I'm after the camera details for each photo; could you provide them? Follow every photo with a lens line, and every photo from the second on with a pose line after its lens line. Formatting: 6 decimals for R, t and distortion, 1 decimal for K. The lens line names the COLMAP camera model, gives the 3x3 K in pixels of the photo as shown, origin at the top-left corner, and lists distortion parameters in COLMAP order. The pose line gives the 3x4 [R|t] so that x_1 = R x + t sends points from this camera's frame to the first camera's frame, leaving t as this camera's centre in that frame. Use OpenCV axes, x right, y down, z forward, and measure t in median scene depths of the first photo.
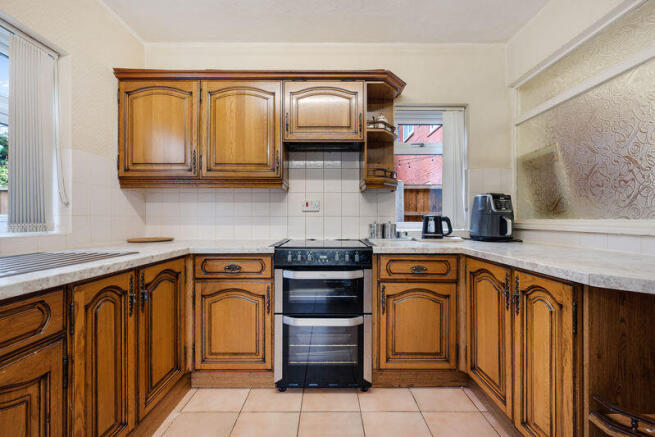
lens RADIAL K [[255.2, 0, 327.8], [0, 255.2, 218.3], [0, 0, 1]] dist [-0.002353, -0.000116]
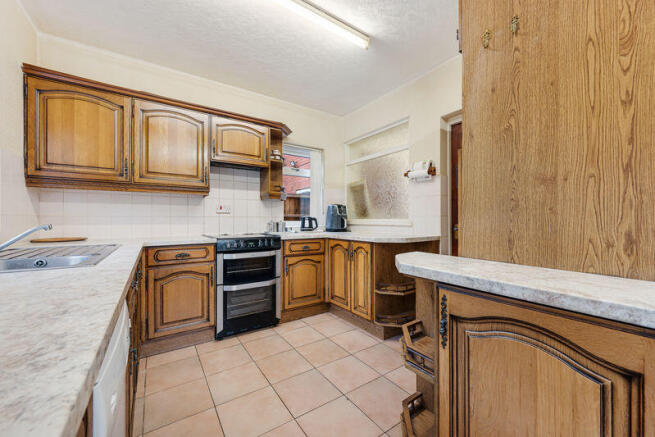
lens RADIAL K [[255.2, 0, 327.6], [0, 255.2, 218.9], [0, 0, 1]] dist [-0.002353, -0.000116]
pose [[0.828229, 0.000452, 0.560389, -0.416561], [0.000776, 0.999998, -0.001953, 0.006374], [-0.560389, 0.002052, 0.828227, -0.441863]]
